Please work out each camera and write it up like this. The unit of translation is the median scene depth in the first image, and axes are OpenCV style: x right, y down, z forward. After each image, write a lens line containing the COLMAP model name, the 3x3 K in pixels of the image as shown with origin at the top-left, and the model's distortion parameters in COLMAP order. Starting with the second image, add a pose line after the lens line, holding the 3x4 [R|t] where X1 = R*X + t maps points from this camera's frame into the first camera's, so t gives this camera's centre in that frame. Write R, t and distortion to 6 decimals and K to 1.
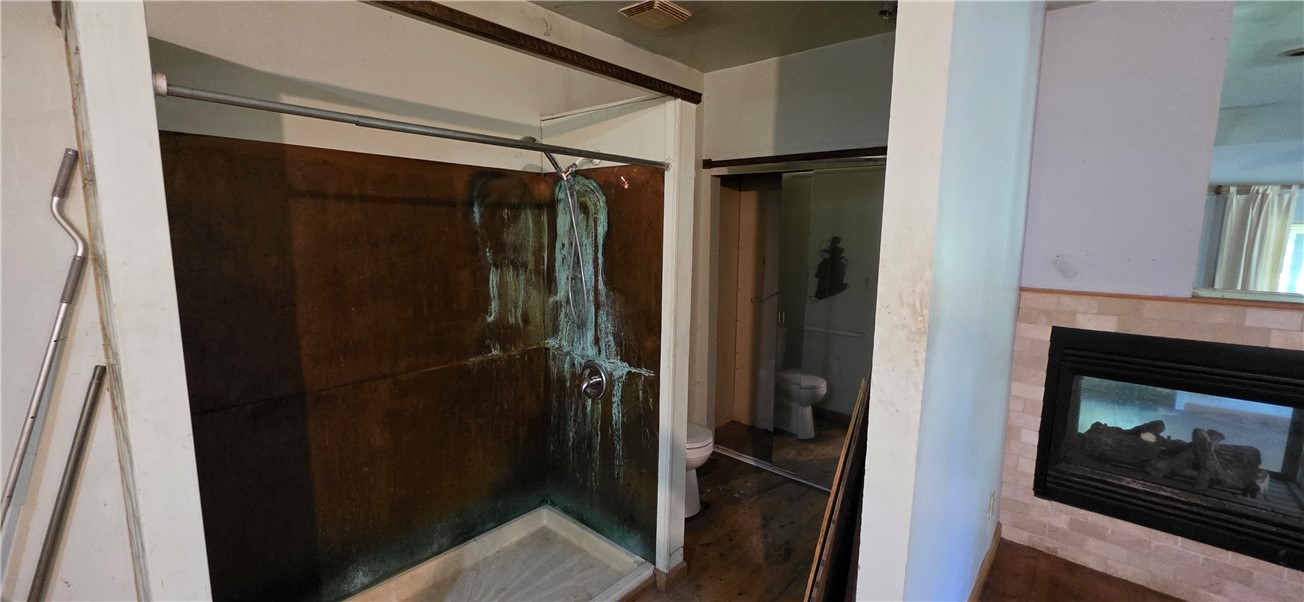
lens RADIAL K [[519.2, 0, 652.0], [0, 519.2, 301.0], [0, 0, 1]] dist [-0.001531, 0.000187]
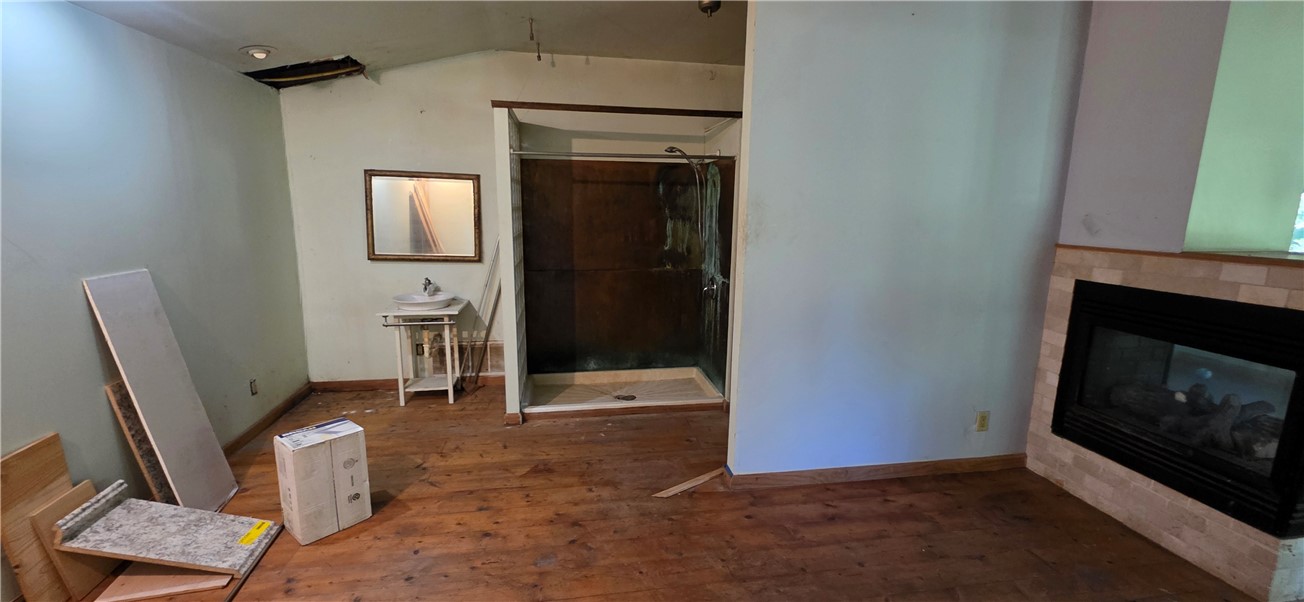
lens RADIAL K [[519.2, 0, 652.0], [0, 519.2, 301.0], [0, 0, 1]] dist [-0.001531, 0.000187]
pose [[0.779265, 0.109143, -0.617117, 0.780288], [-0.085953, 0.994026, 0.067266, 0.100905], [0.620772, 0.000625, 0.783991, -0.436474]]
